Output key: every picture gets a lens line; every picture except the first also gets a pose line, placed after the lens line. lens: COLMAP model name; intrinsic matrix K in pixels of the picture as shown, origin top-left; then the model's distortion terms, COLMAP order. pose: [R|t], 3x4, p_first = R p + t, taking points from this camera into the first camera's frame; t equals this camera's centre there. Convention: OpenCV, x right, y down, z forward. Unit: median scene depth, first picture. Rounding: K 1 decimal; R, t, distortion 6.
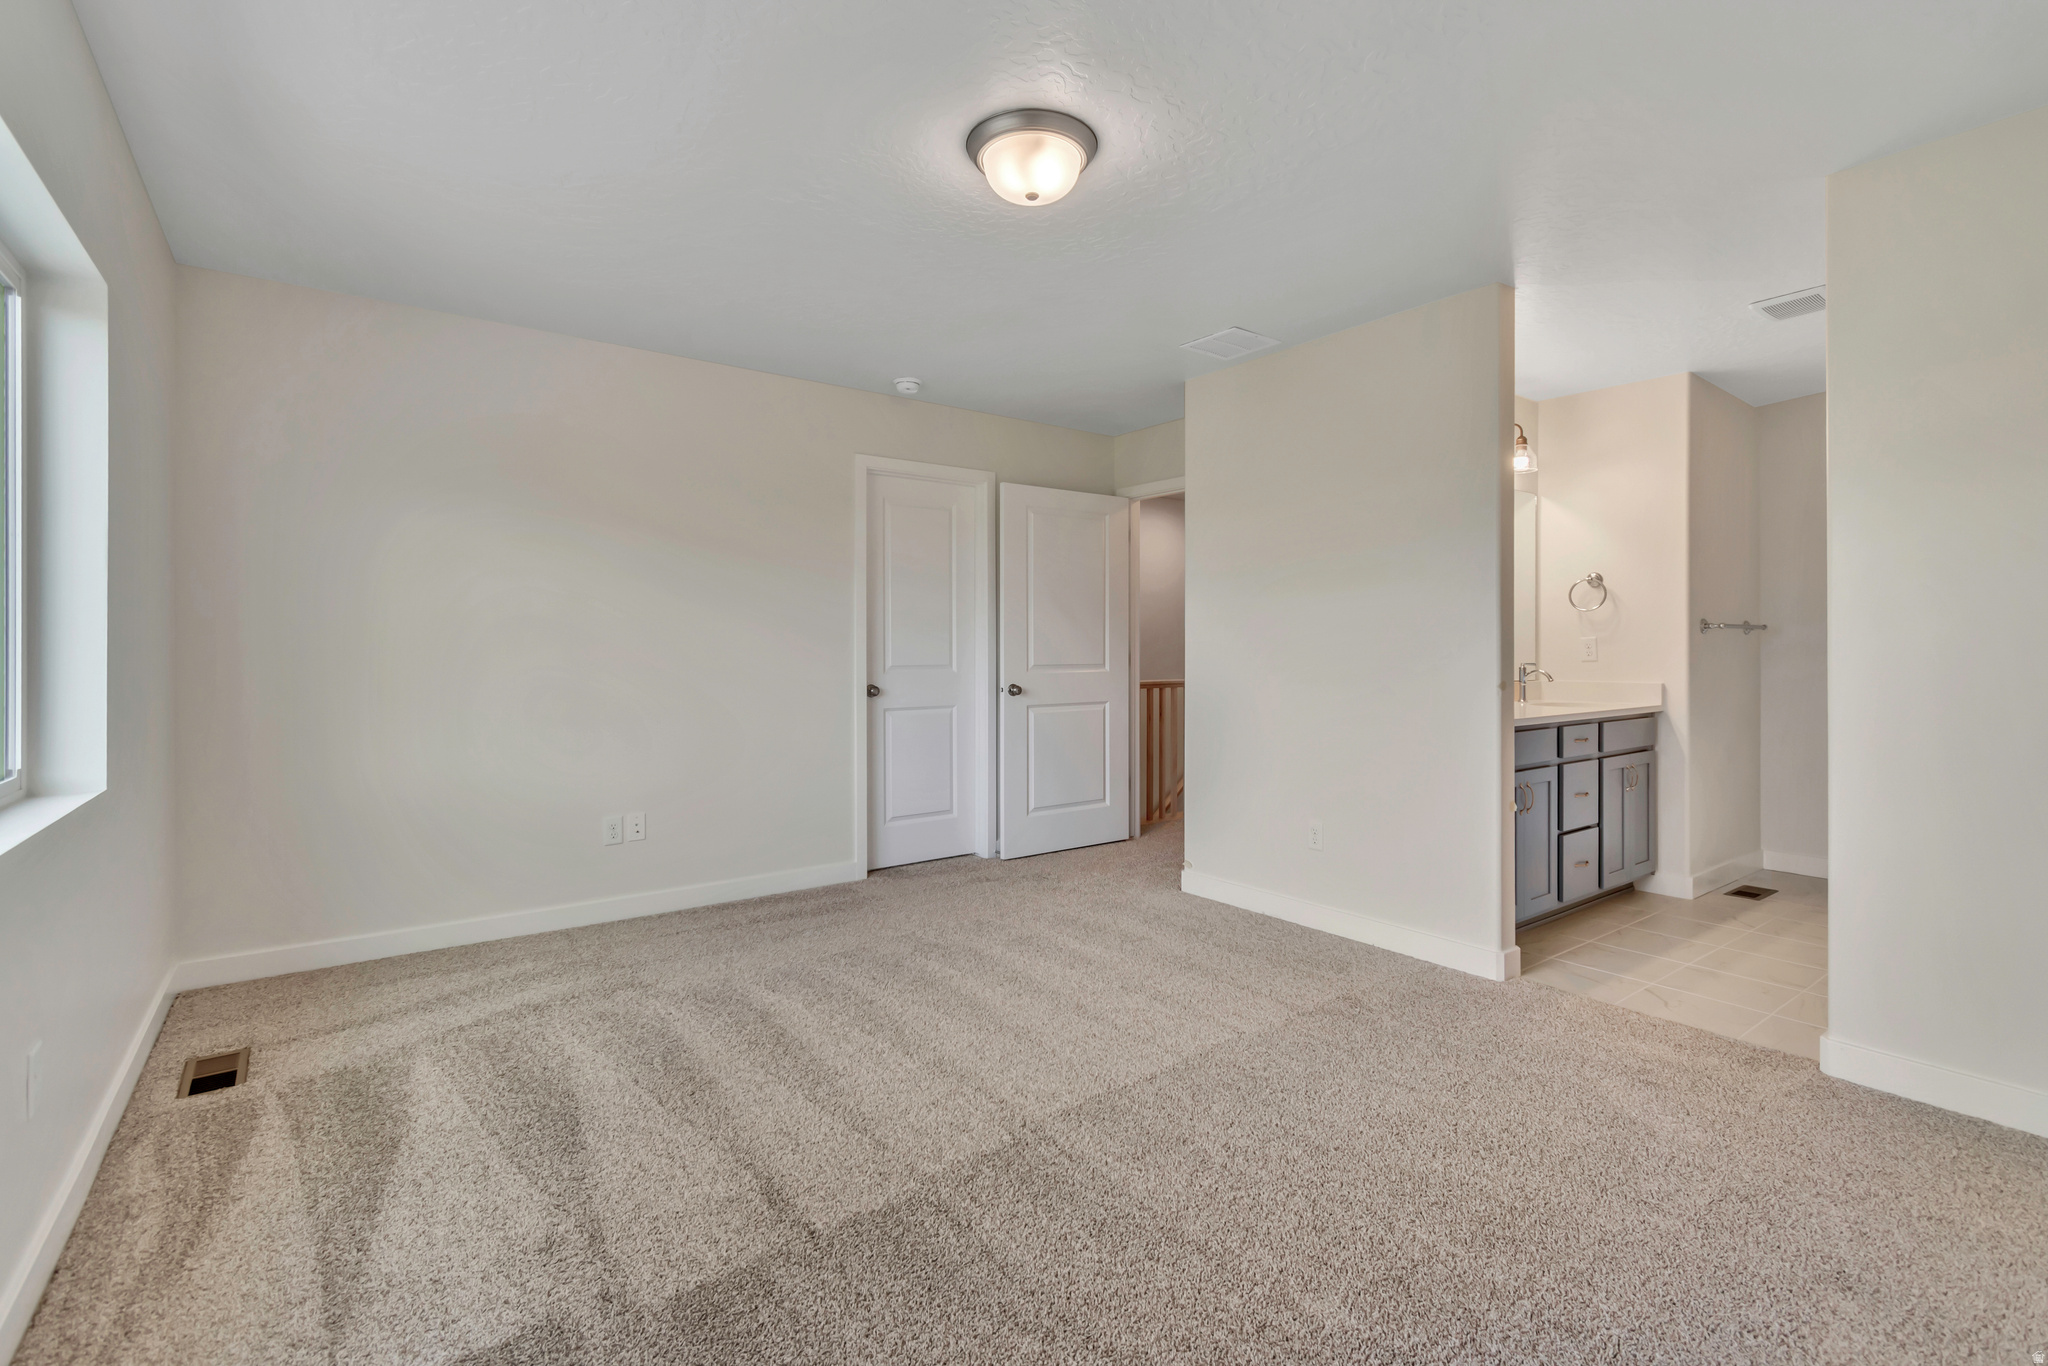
lens RADIAL K [[935.6, 0, 1027.3], [0, 935.6, 632.3], [0, 0, 1]] dist [0.000810, -0.000410]
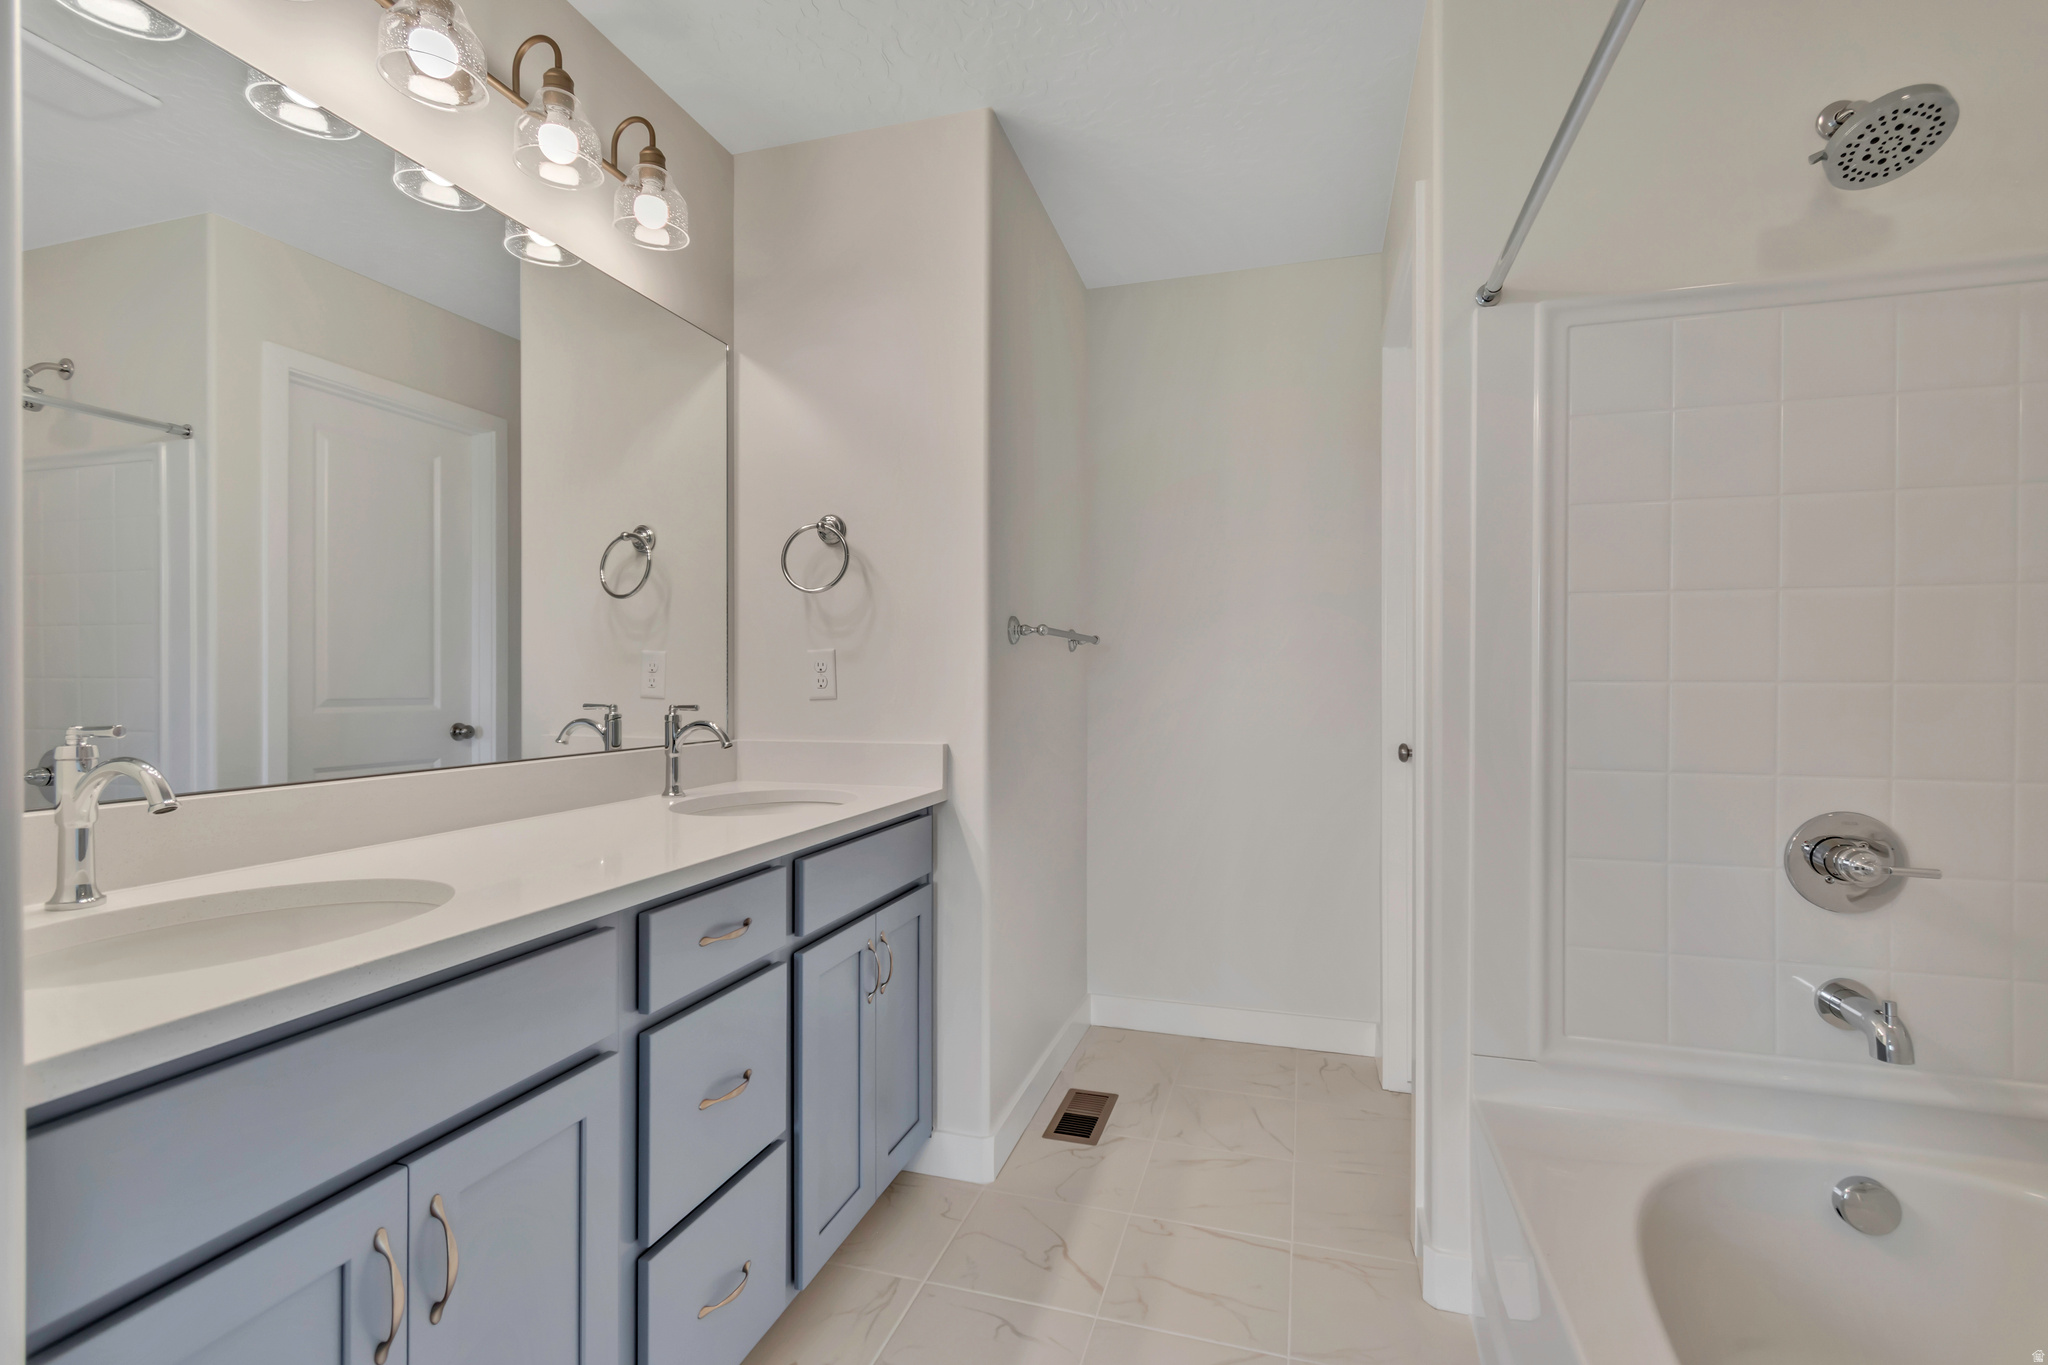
lens RADIAL K [[913.2, 0, 1024.0], [0, 913.2, 682.5], [0, 0, 1]] dist [0.000059, -0.000216]
pose [[0.801234, -0.000107, 0.598351, 0.419843], [-0.001567, 0.999996, 0.002277, 0.021734], [-0.598349, -0.002762, 0.801231, 0.584997]]
